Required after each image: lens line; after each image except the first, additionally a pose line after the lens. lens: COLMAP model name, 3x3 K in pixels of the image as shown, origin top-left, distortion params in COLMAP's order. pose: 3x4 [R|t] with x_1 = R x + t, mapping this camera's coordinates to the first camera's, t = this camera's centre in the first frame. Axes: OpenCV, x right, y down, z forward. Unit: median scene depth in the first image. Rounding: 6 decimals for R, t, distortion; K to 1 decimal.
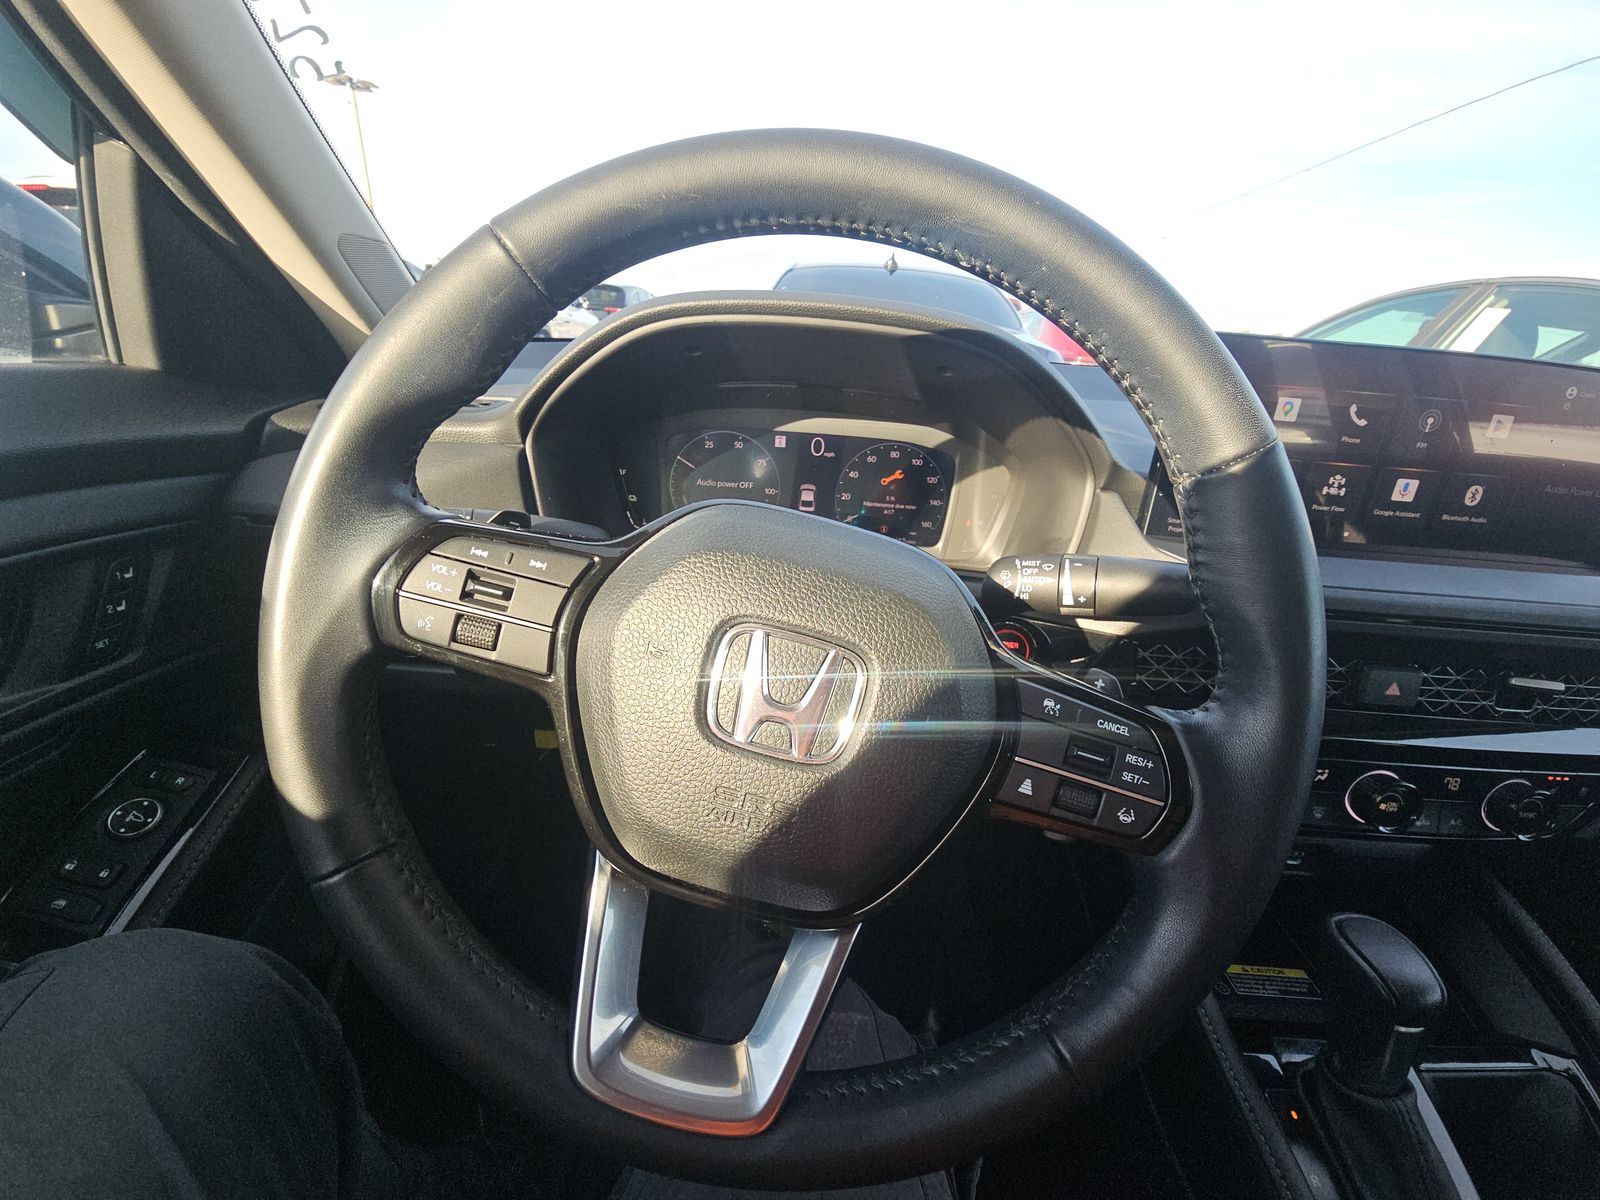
lens RADIAL K [[639.3, 0, 800.0], [0, 639.3, 600.0], [0, 0, 1]] dist [0.001057, 0.000105]
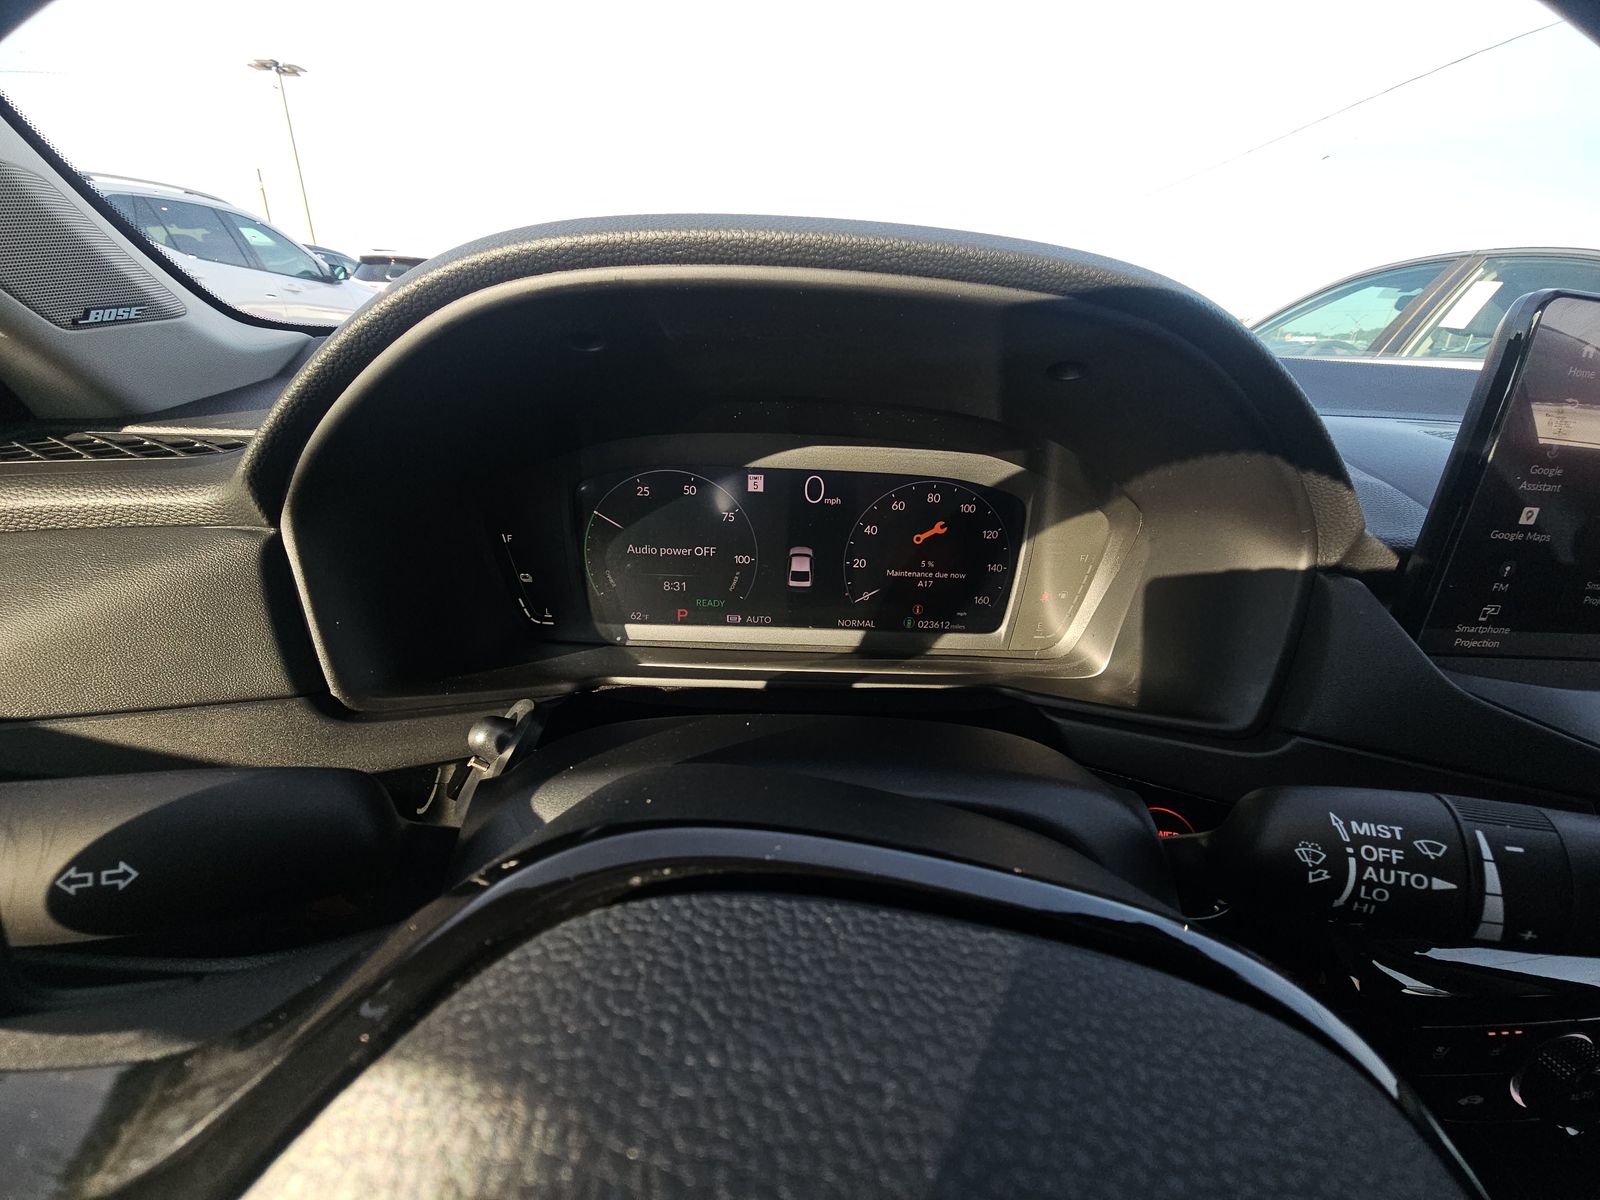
lens RADIAL K [[643.6, 0, 800.0], [0, 643.6, 600.0], [0, 0, 1]] dist [-0.000347, 0.000116]
pose [[0.998036, -0.039053, 0.048974, -0.022518], [0.038386, 0.999158, 0.014477, -0.138681], [-0.049498, -0.012568, 0.998695, 0.354462]]
